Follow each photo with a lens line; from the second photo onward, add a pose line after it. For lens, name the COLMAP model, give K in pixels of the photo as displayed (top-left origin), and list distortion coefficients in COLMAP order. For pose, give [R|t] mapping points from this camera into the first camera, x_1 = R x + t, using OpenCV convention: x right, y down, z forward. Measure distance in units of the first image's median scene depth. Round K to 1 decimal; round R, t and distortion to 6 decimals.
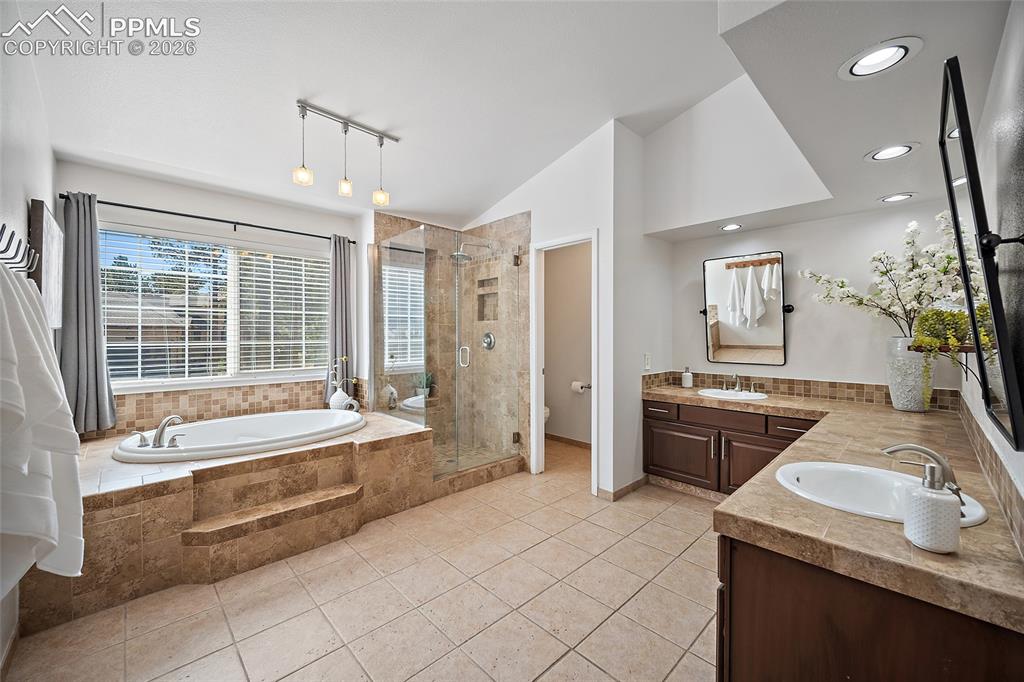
lens RADIAL K [[405.5, 0, 512.8], [0, 405.5, 337.4], [0, 0, 1]] dist [-0.009193, -0.000134]
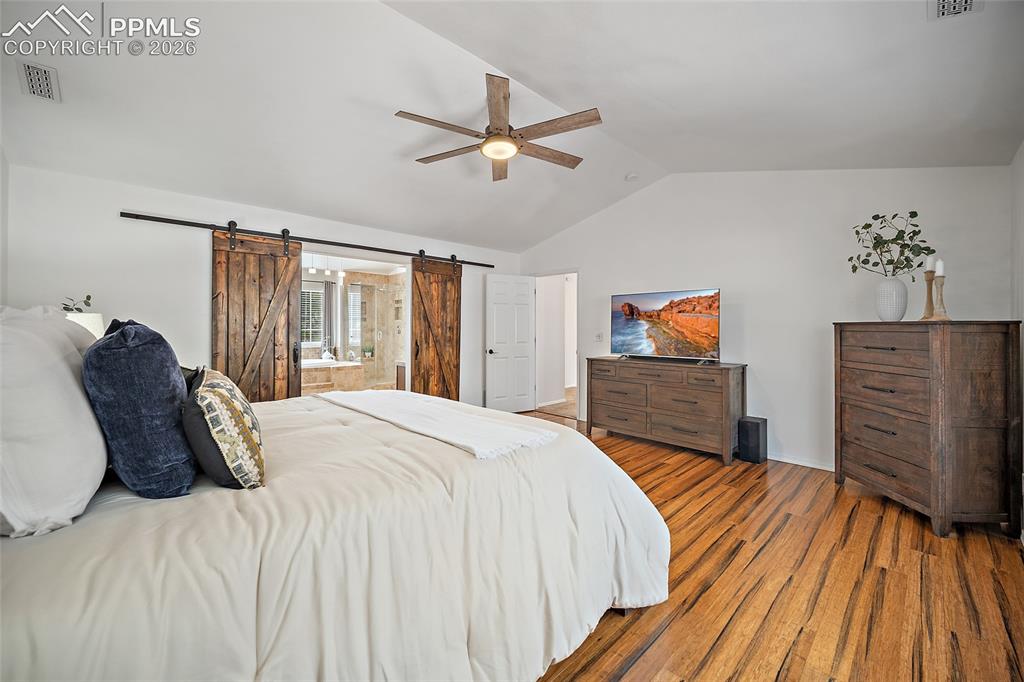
lens RADIAL K [[405.5, 0, 513.1], [0, 405.5, 333.9], [0, 0, 1]] dist [-0.009193, -0.000134]
pose [[0.999973, 0.003512, 0.006485, 0.550114], [-0.003455, 0.999956, -0.008760, 0.050256], [-0.006516, 0.008737, 0.999941, -1.167126]]
